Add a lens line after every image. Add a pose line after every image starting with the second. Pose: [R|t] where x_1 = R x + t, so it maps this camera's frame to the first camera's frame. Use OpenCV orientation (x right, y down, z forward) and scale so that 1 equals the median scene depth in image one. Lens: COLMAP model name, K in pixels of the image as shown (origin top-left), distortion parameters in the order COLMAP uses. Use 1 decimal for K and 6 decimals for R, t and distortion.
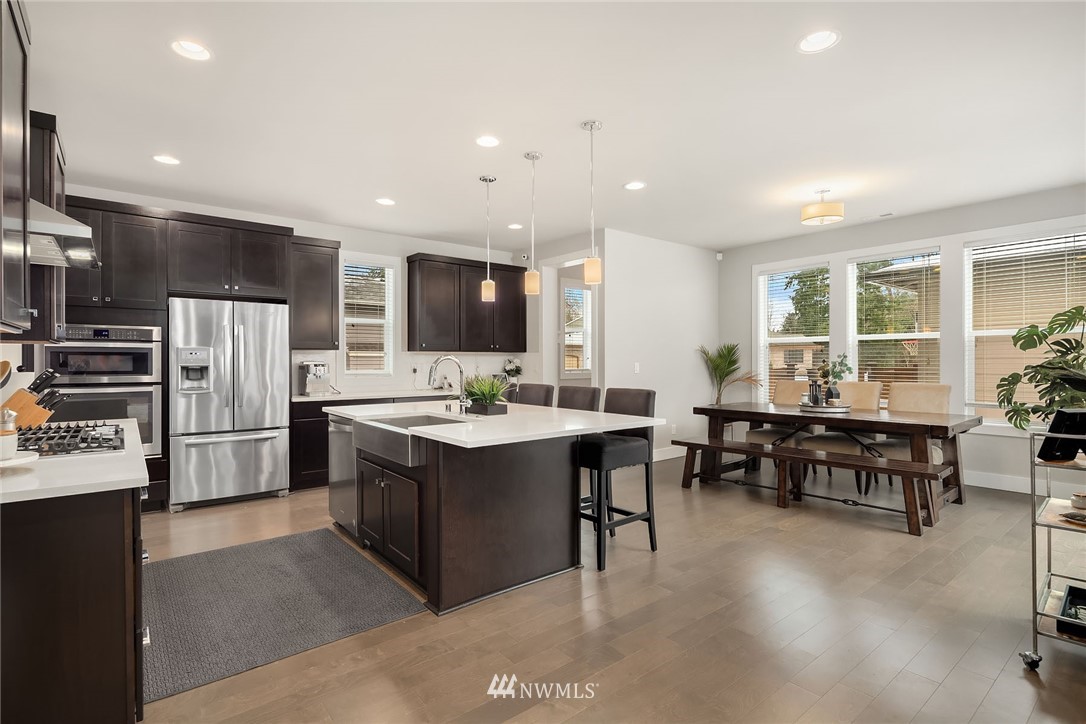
lens RADIAL K [[524.6, 0, 546.2], [0, 524.6, 363.8], [0, 0, 1]] dist [-0.001206, 0.000344]
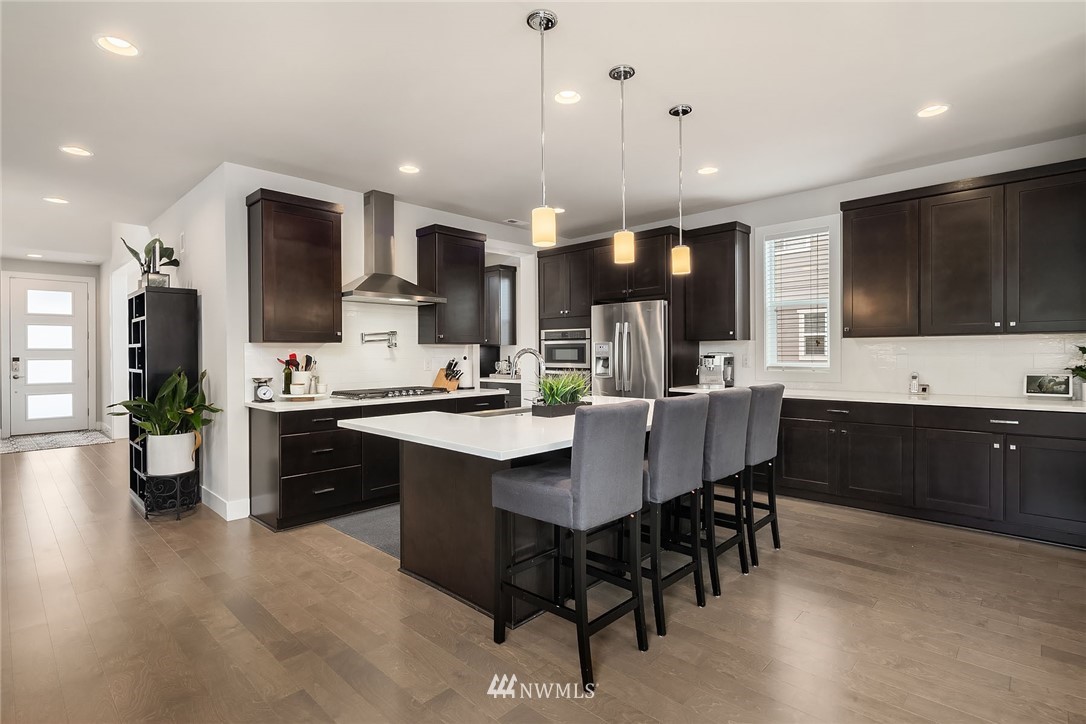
lens RADIAL K [[524.6, 0, 543.5], [0, 524.6, 360.2], [0, 0, 1]] dist [-0.001206, 0.000344]
pose [[0.127696, 0.015694, -0.991689, 0.528085], [0.003378, 0.999862, 0.016259, -0.008172], [0.991808, -0.005426, 0.127626, 0.611911]]
